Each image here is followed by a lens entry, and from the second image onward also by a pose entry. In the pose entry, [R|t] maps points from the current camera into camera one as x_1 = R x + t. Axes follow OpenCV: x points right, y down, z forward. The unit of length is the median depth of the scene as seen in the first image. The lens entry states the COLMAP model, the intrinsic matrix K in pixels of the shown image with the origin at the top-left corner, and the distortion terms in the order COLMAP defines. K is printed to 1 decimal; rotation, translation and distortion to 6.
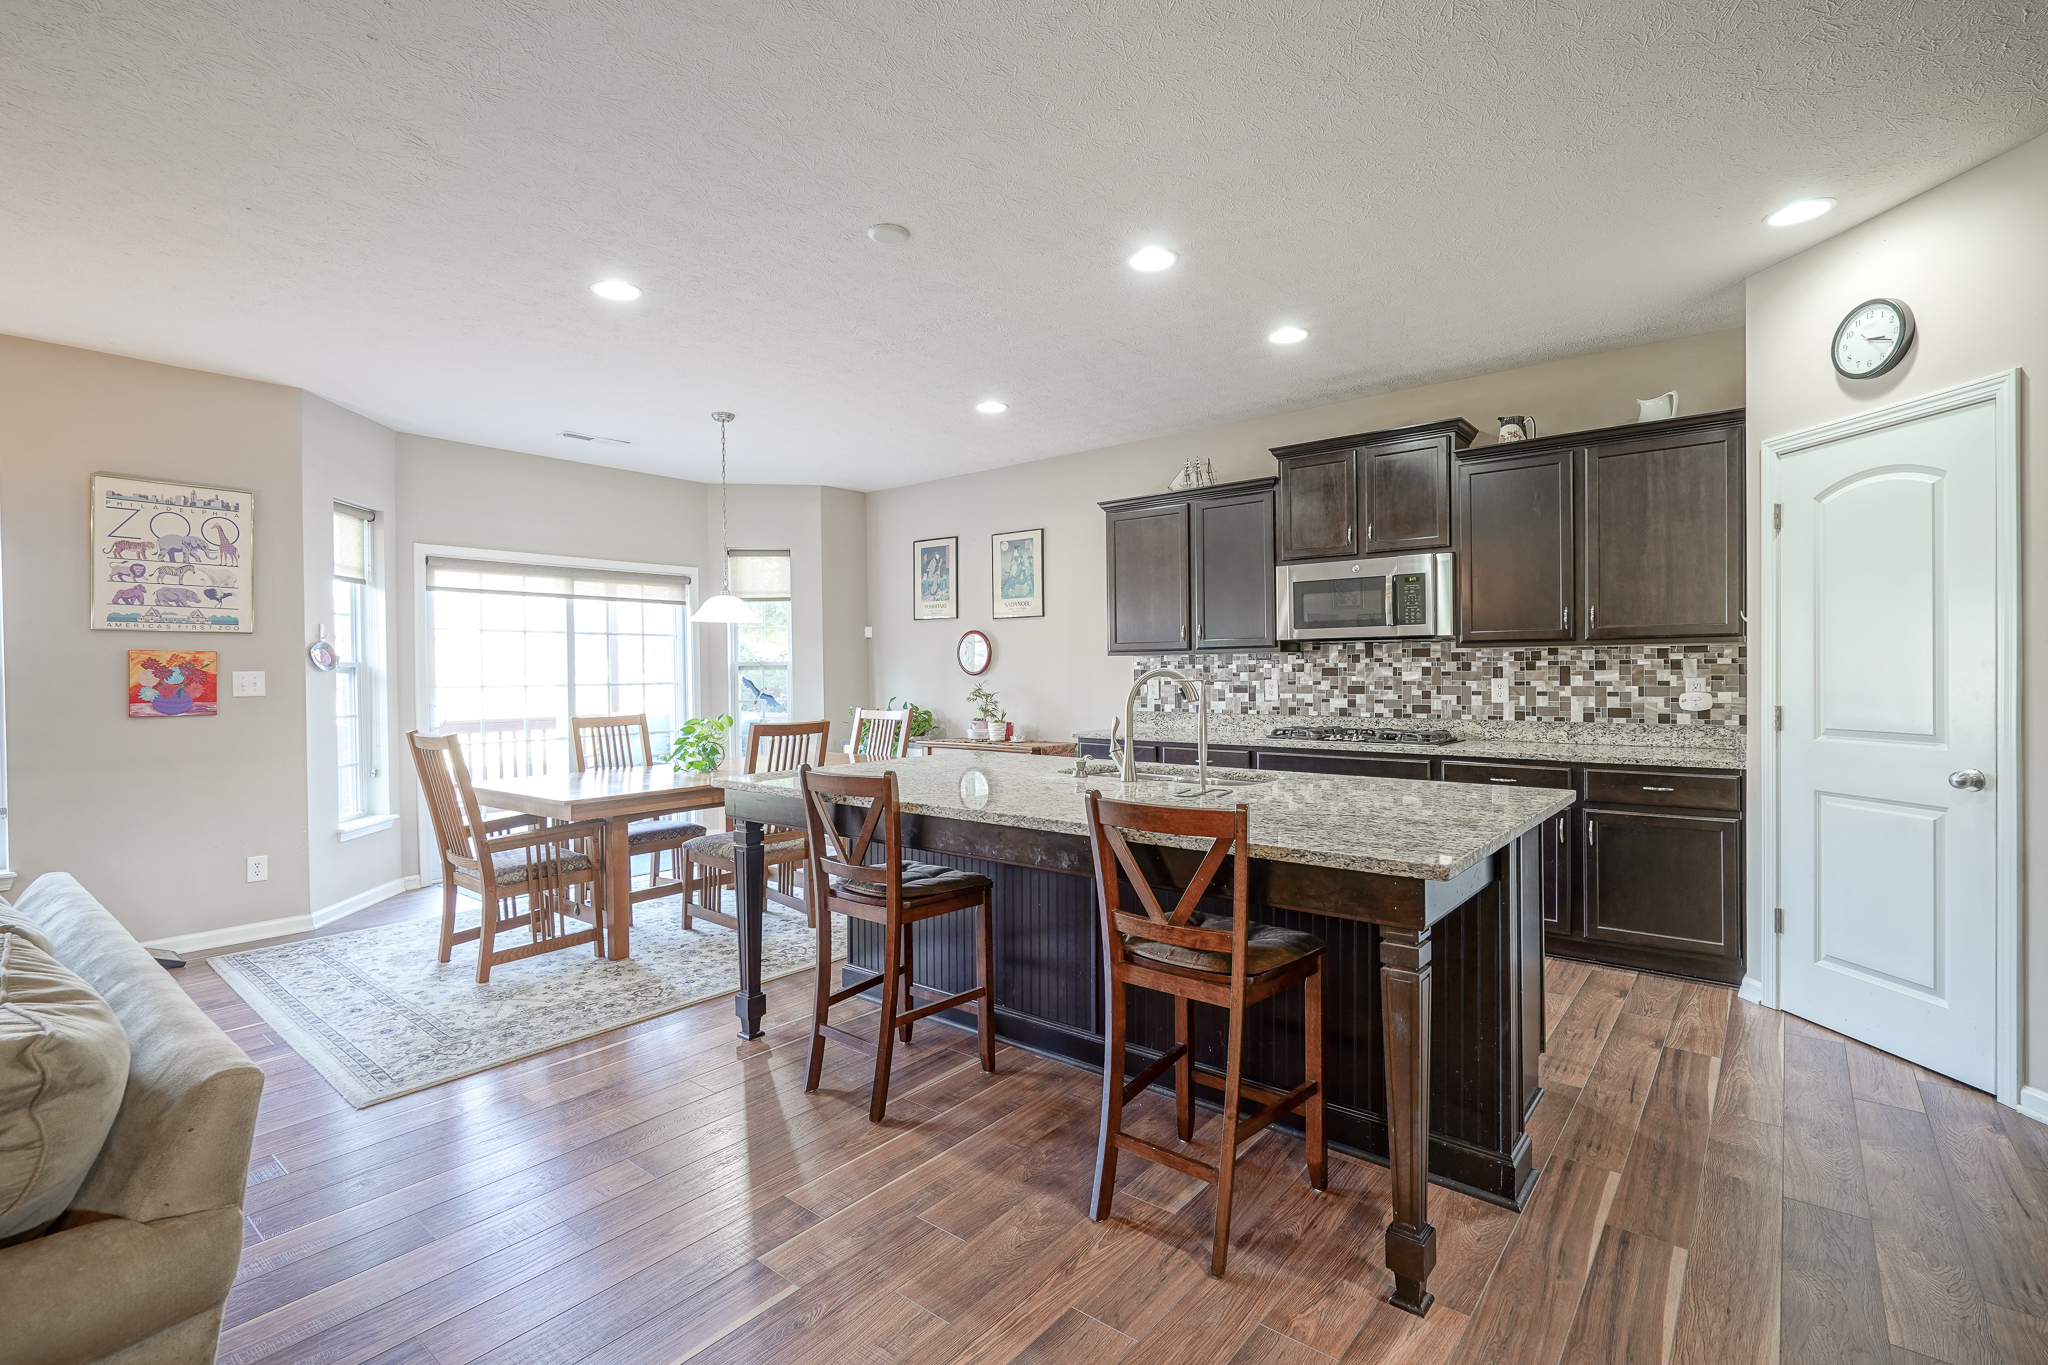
lens RADIAL K [[937.9, 0, 1030.3], [0, 937.9, 680.1], [0, 0, 1]] dist [-0.000349, -0.001212]
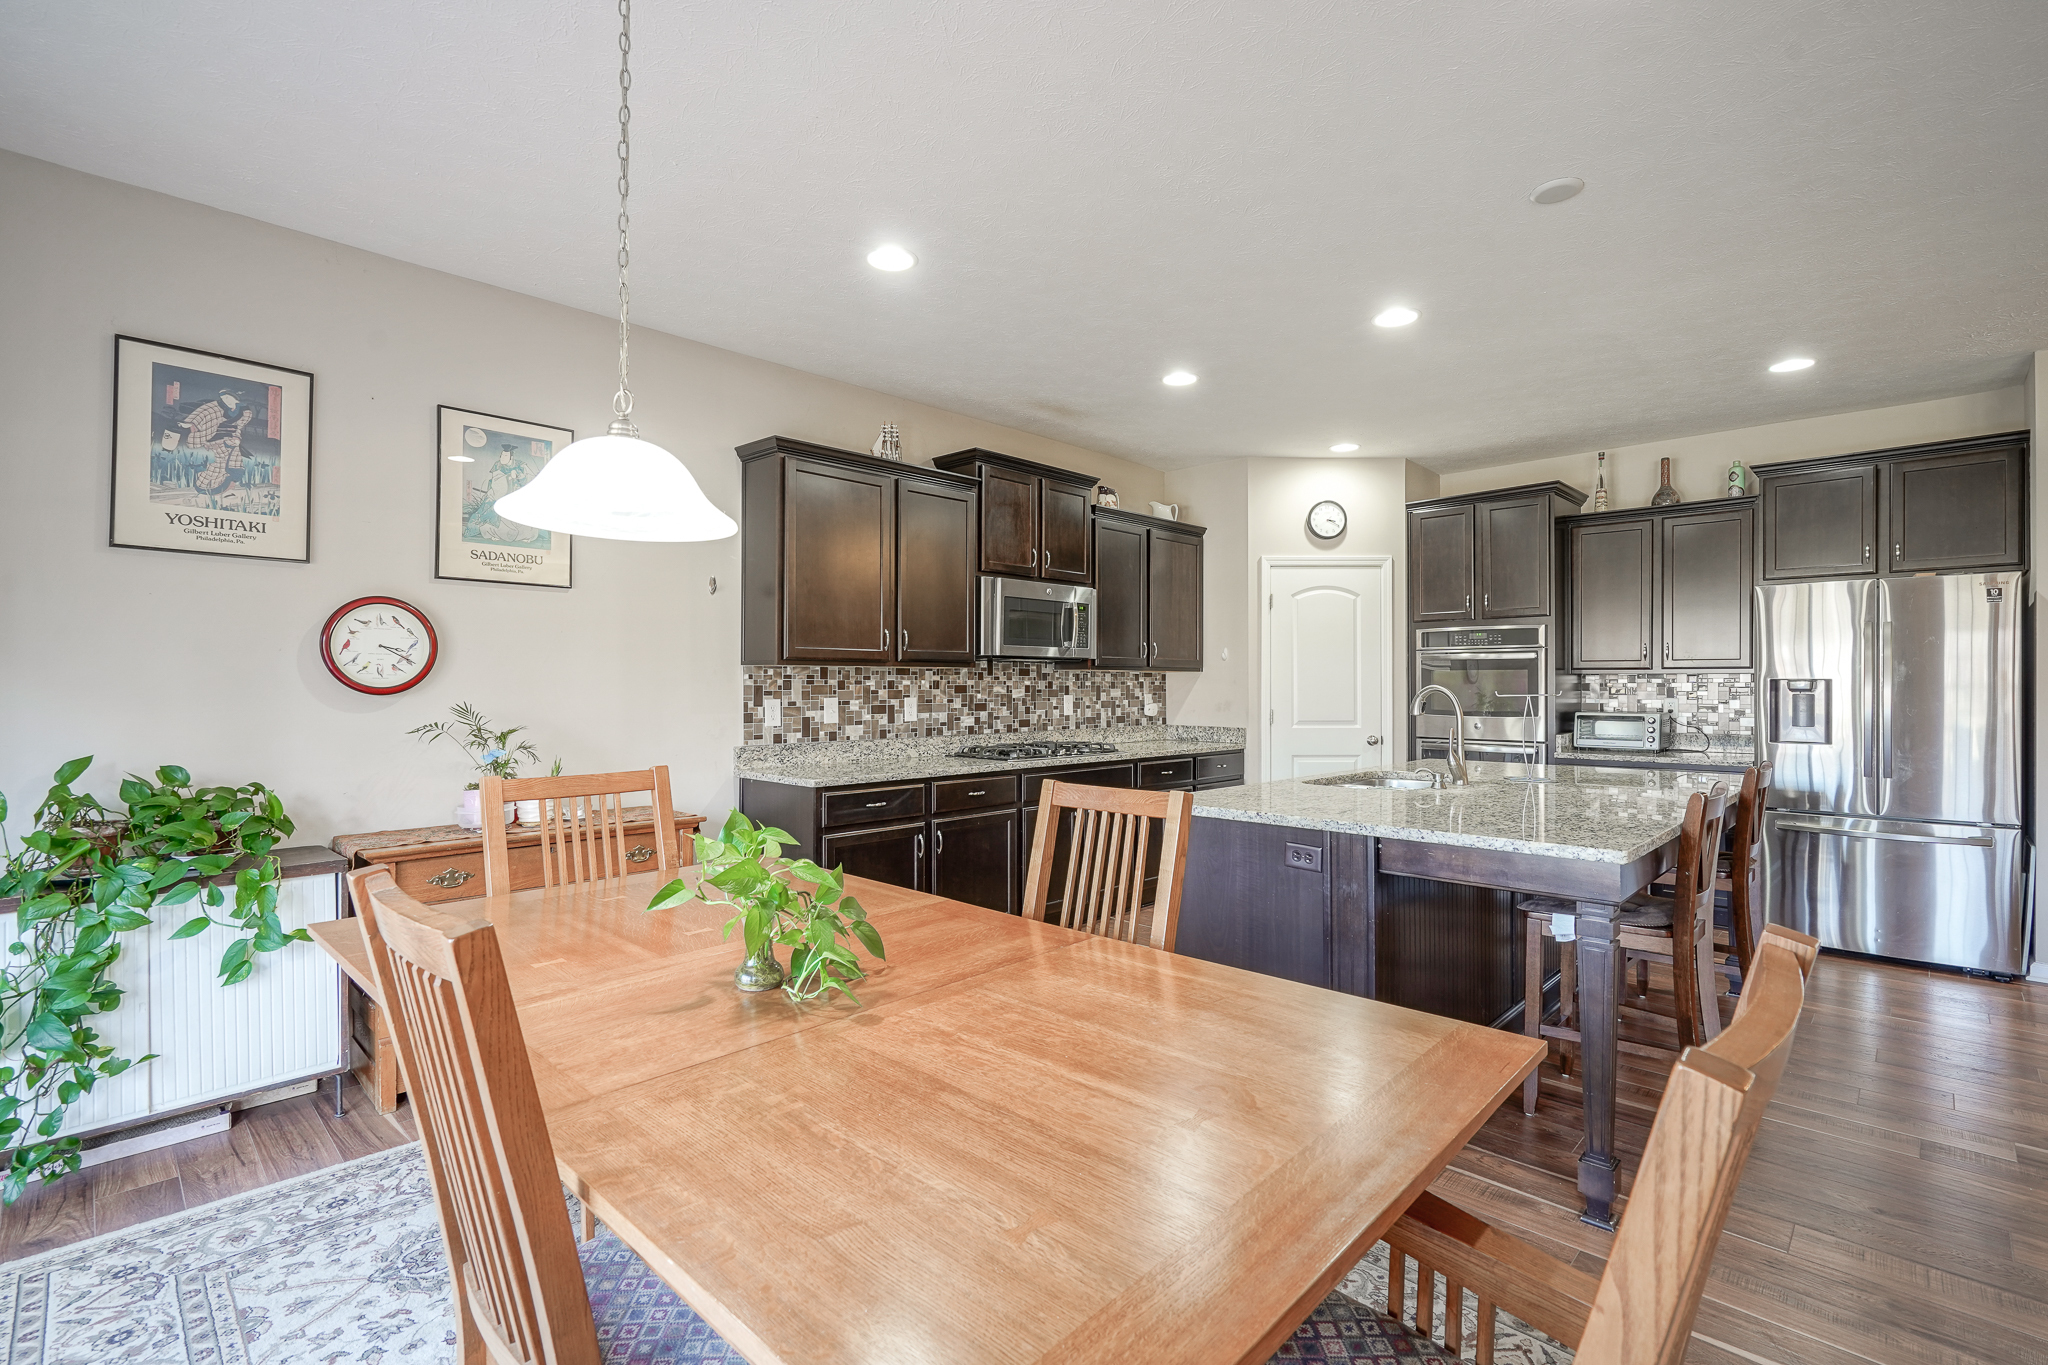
lens RADIAL K [[937.9, 0, 1029.8], [0, 937.9, 677.7], [0, 0, 1]] dist [-0.000349, -0.001212]
pose [[0.082669, 0.015201, 0.996461, -0.637591], [0.007253, 0.999848, -0.015854, -0.004858], [-0.996551, 0.008538, 0.082546, 0.842822]]
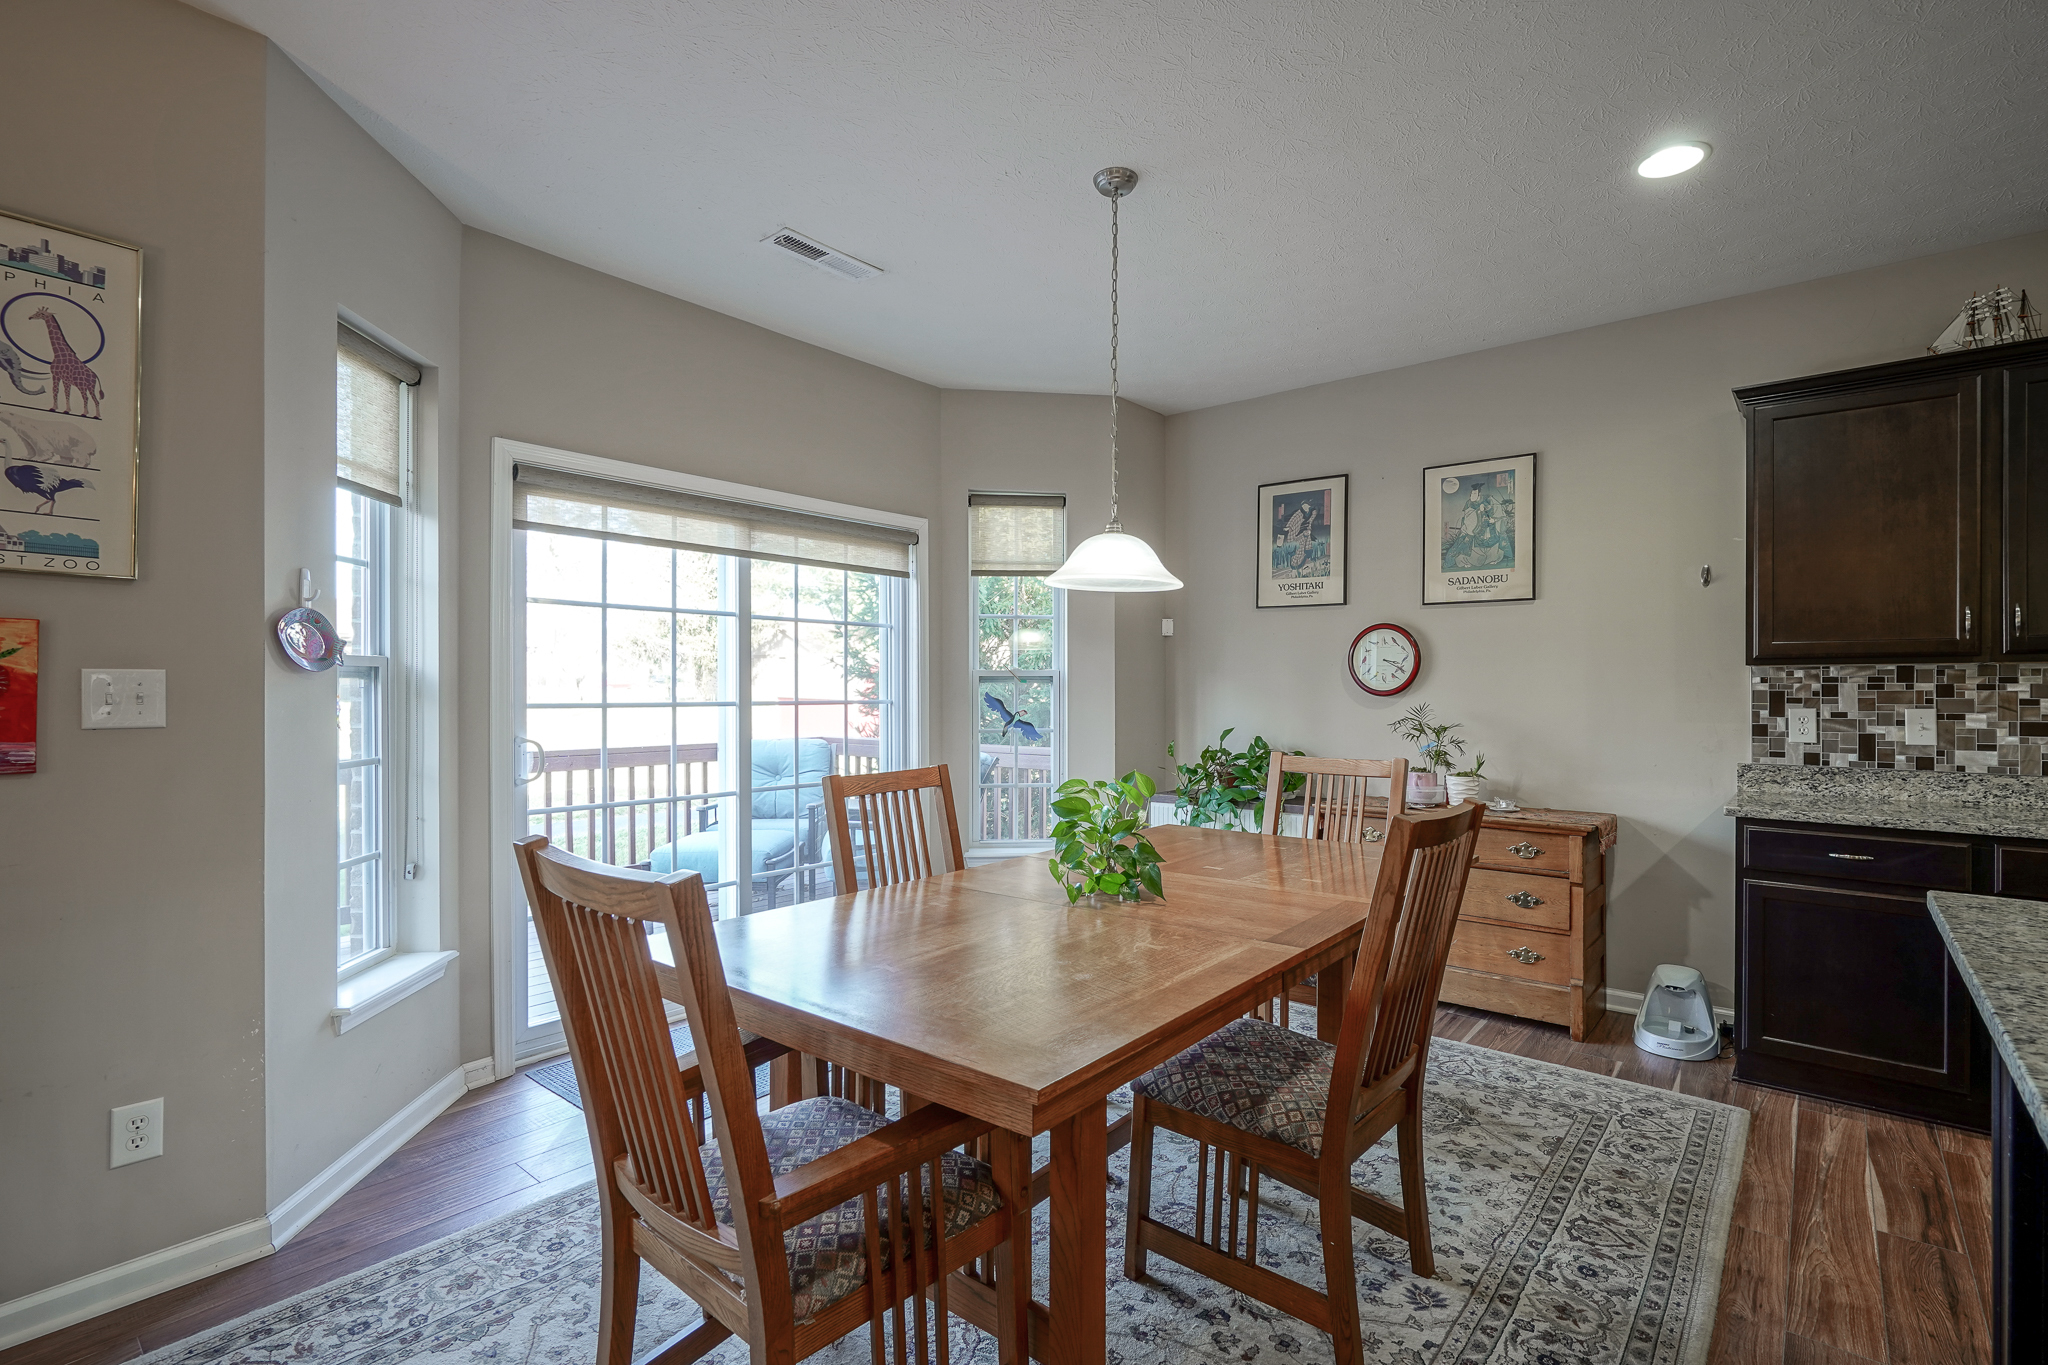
lens RADIAL K [[937.9, 0, 1068.4], [0, 937.9, 693.0], [0, 0, 1]] dist [-0.000349, -0.001212]
pose [[0.999889, 0.012893, 0.007482, -0.355157], [-0.012856, 0.999905, -0.004995, -0.001495], [-0.007546, 0.004898, 0.999960, 0.497061]]
